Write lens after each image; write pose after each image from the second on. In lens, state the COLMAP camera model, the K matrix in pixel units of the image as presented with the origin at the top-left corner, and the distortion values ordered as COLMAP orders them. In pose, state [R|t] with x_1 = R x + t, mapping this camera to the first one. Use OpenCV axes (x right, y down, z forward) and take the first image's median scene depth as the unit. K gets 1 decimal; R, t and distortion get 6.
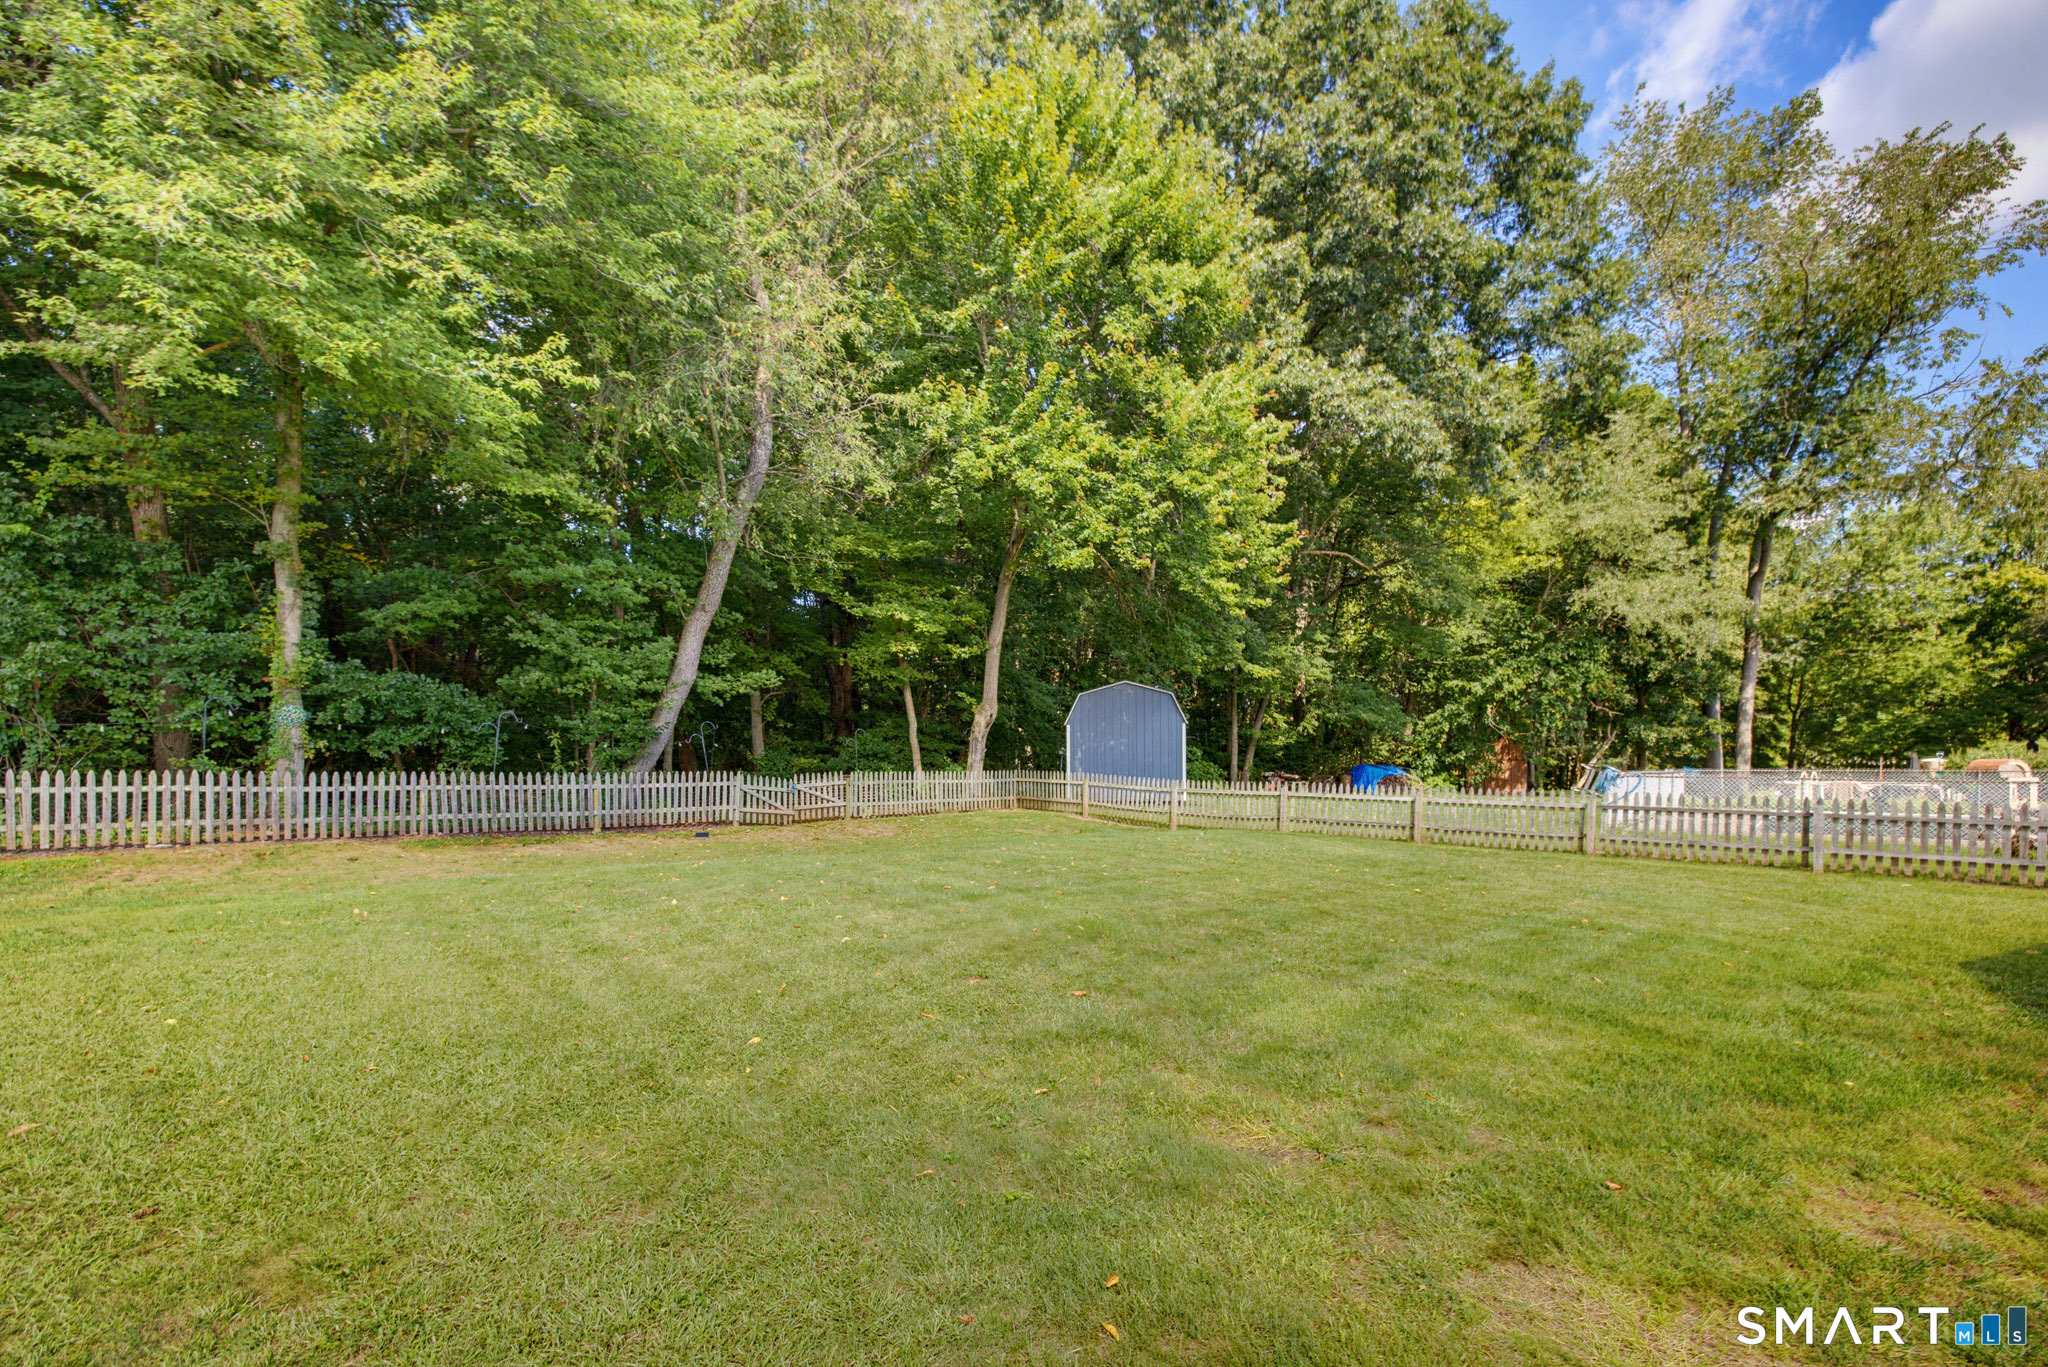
lens RADIAL K [[893.3, 0, 1014.6], [0, 893.3, 770.1], [0, 0, 1]] dist [0.002555, 0.000407]
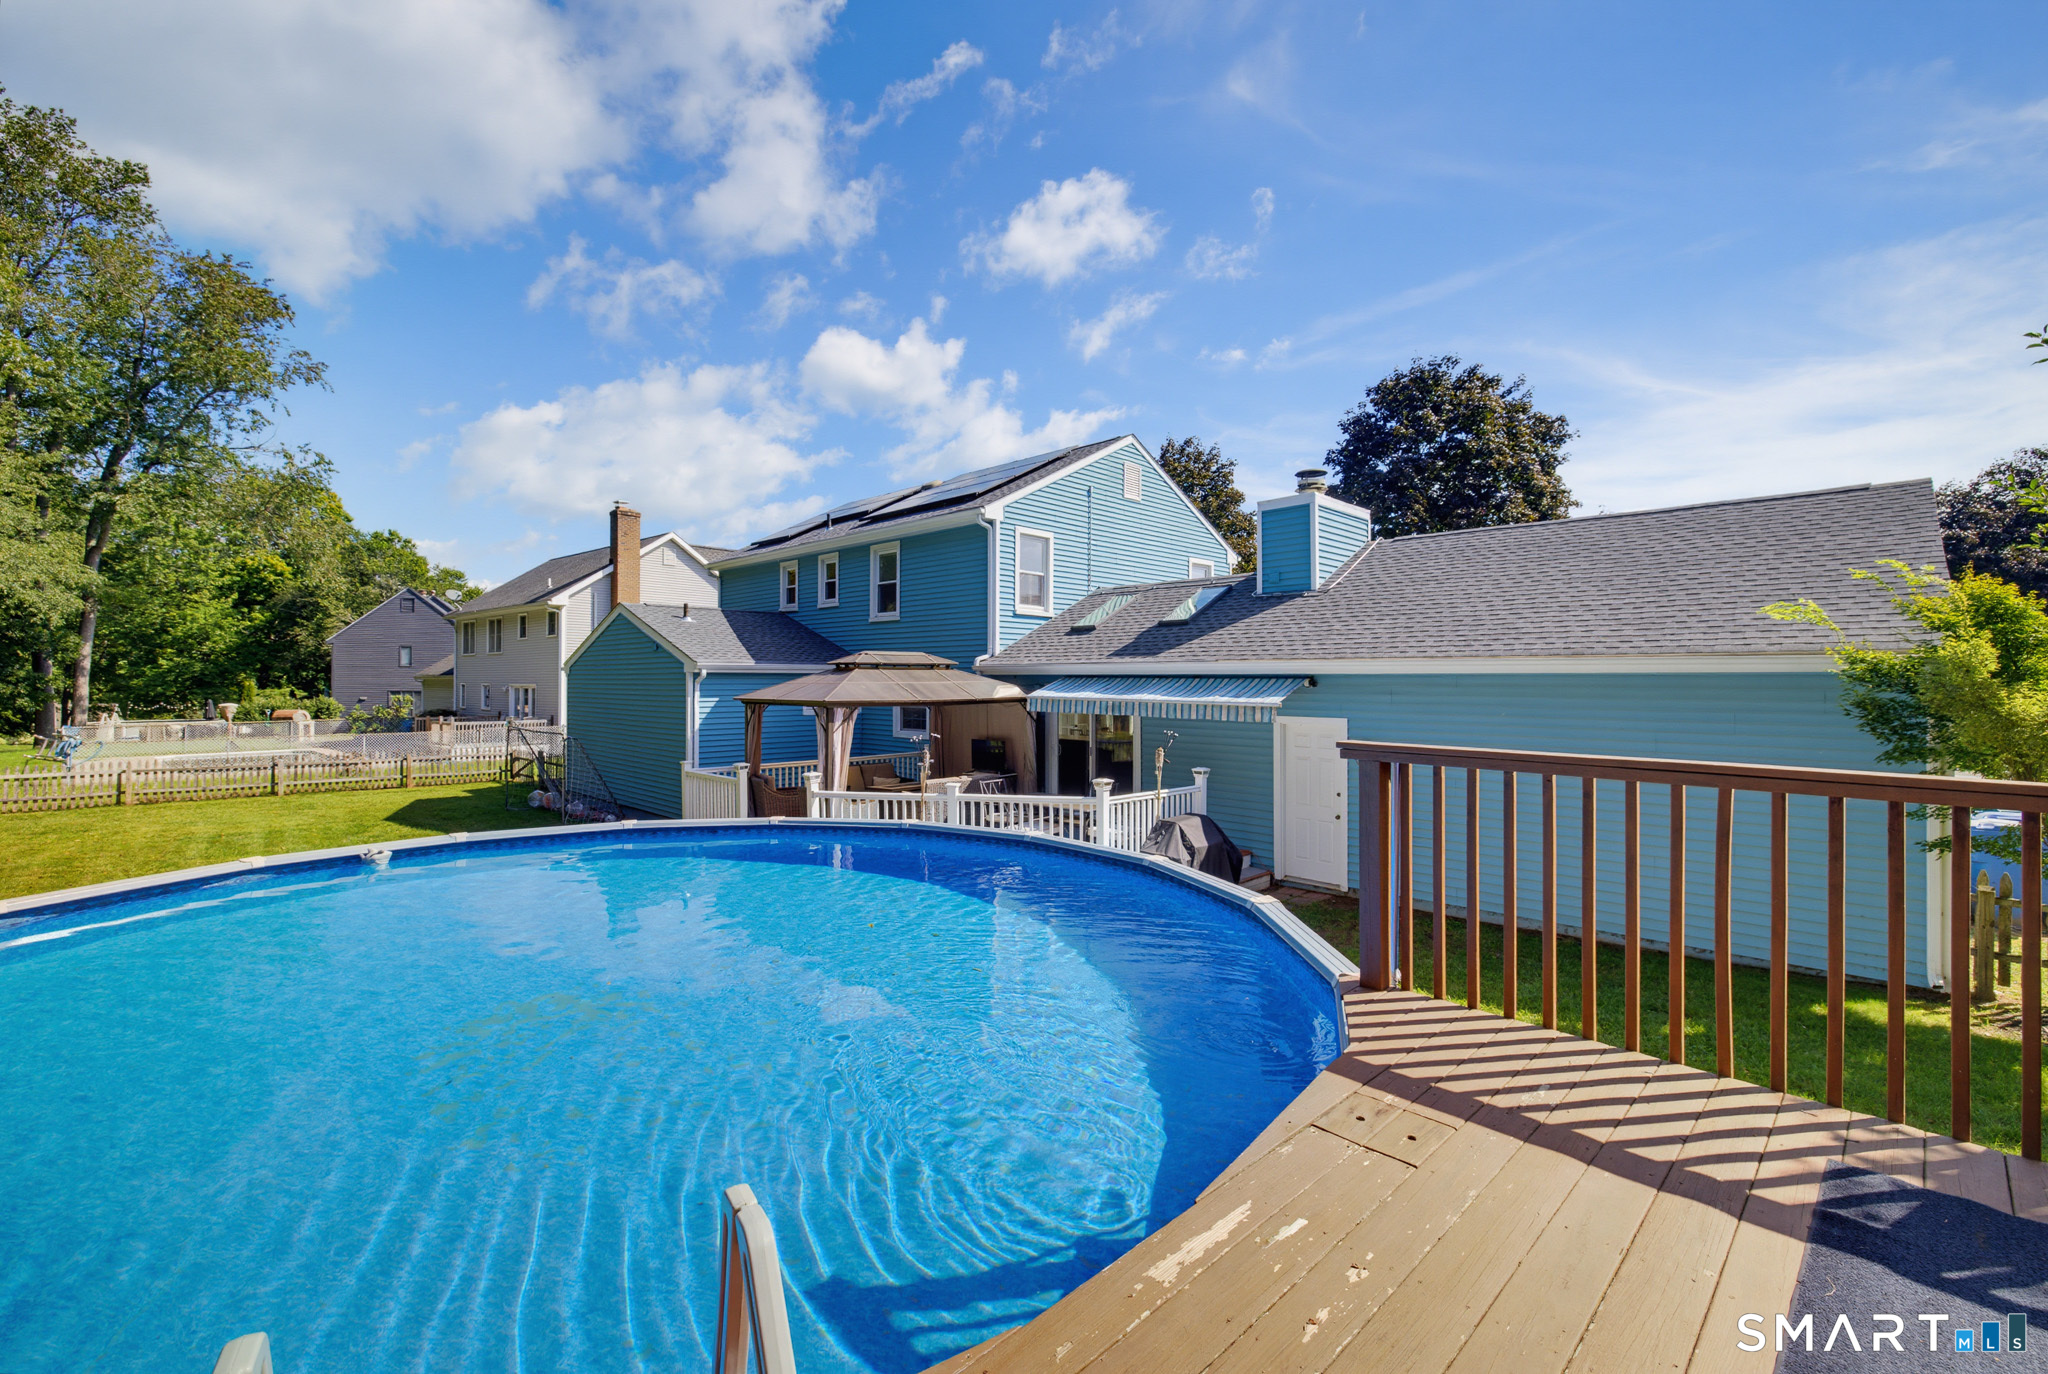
lens RADIAL K [[893.3, 0, 1024.1], [0, 893.3, 679.9], [0, 0, 1]] dist [0.002555, 0.000407]
pose [[-0.002570, 0.000395, 0.999997, -0.309930], [0.015013, 0.999887, -0.000357, -0.033056], [-0.999884, 0.015012, -0.002575, -0.173790]]
